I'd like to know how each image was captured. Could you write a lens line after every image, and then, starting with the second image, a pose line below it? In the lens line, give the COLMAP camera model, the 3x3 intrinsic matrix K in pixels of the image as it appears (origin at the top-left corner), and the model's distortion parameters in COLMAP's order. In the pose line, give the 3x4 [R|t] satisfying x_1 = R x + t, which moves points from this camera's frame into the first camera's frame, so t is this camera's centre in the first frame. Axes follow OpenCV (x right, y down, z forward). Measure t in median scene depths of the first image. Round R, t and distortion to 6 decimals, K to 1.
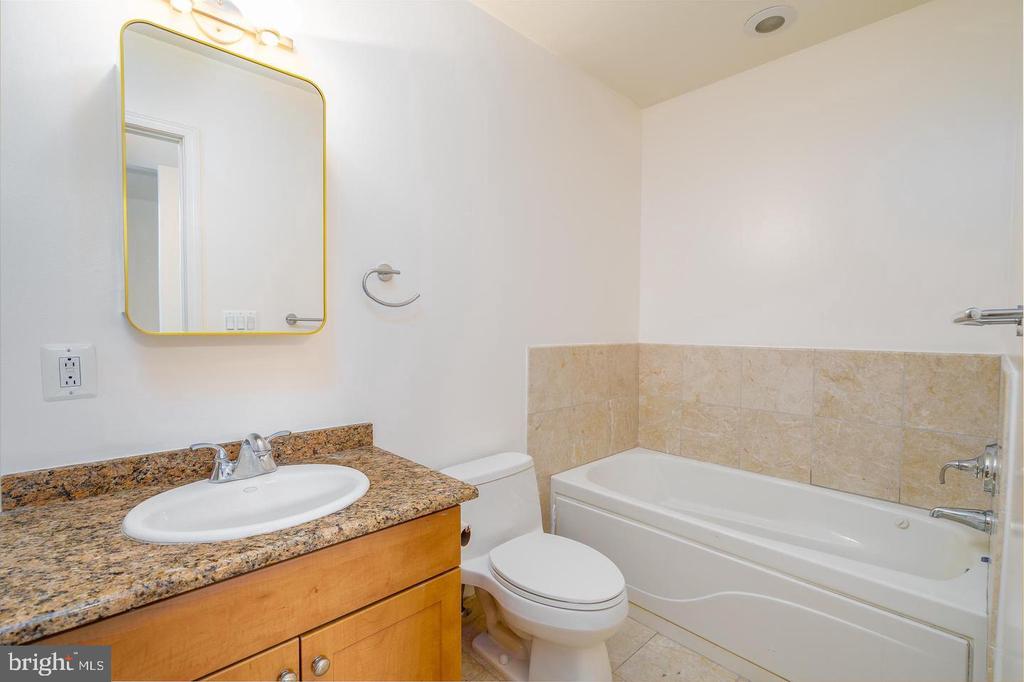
lens RADIAL K [[466.6, 0, 512.0], [0, 466.6, 341.0], [0, 0, 1]] dist [-0.012330, 0.000542]
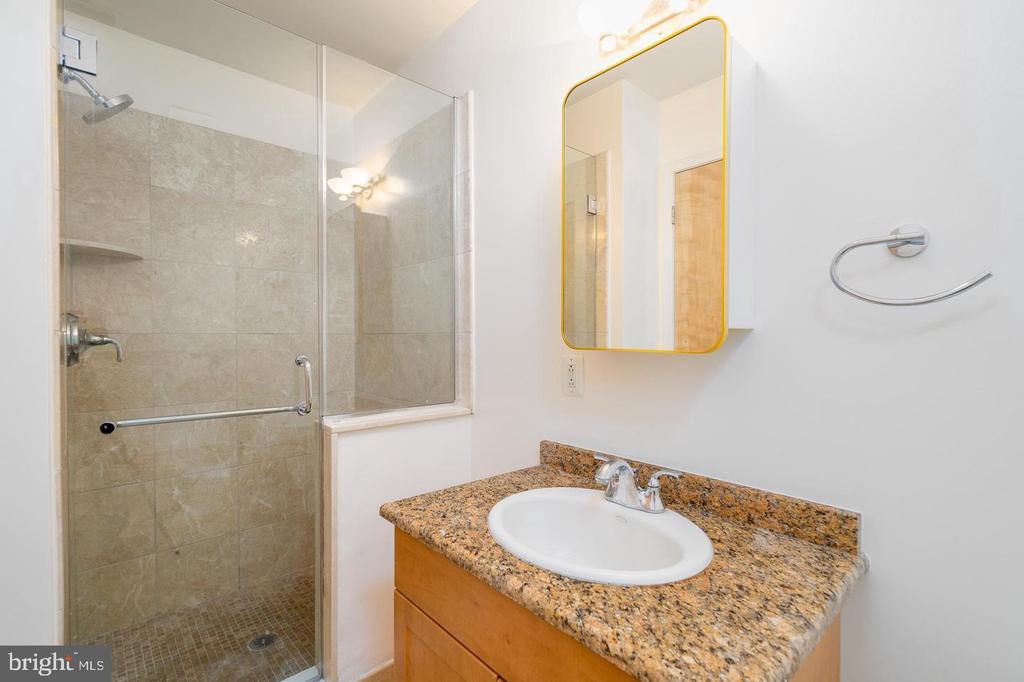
lens RADIAL K [[466.6, 0, 512.0], [0, 466.6, 341.0], [0, 0, 1]] dist [-0.012330, 0.000542]
pose [[-0.038296, 0.004947, -0.999254, 0.391503], [-0.031385, 0.999488, 0.006151, -0.035760], [0.998773, 0.031598, -0.038121, 0.860848]]
